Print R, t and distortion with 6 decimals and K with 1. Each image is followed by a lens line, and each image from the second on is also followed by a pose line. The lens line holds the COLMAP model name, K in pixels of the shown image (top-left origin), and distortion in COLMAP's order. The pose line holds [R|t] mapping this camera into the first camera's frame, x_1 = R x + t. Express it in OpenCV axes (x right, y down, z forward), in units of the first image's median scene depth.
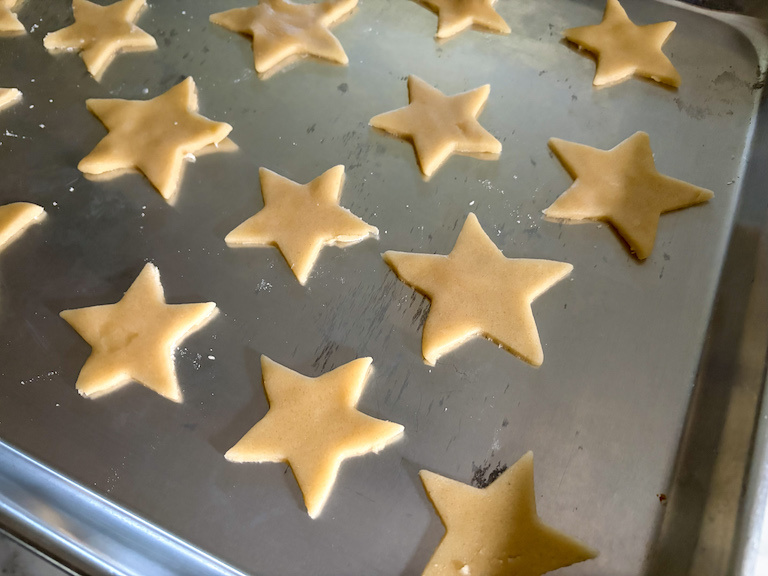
lens RADIAL K [[597.1, 0, 384.0], [0, 597.1, 288.0], [0, 0, 1]] dist [0.009834, -0.033957]
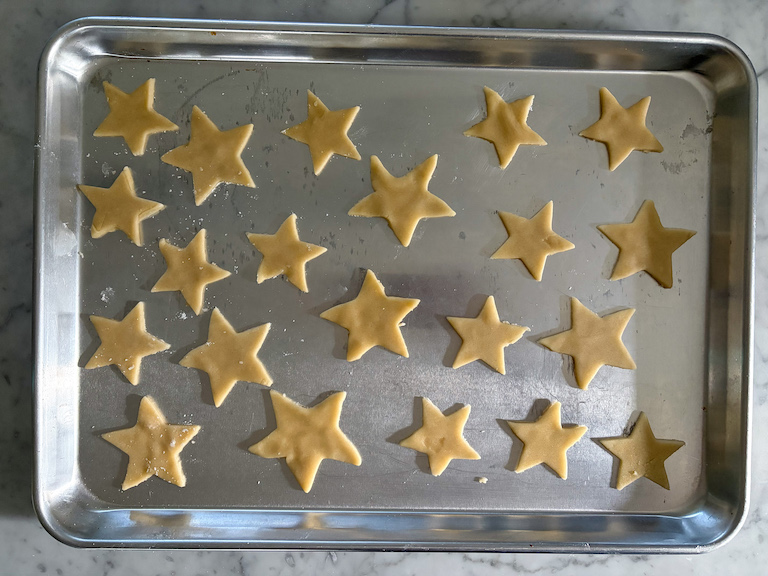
lens RADIAL K [[597.1, 0, 384.0], [0, 597.1, 288.0], [0, 0, 1]] dist [0.009834, -0.033957]
pose [[0.915046, -0.402647, 0.023817, -0.405951], [0.345139, 0.812177, 0.470370, -1.198766], [-0.208737, -0.422190, 0.882148, -0.431796]]
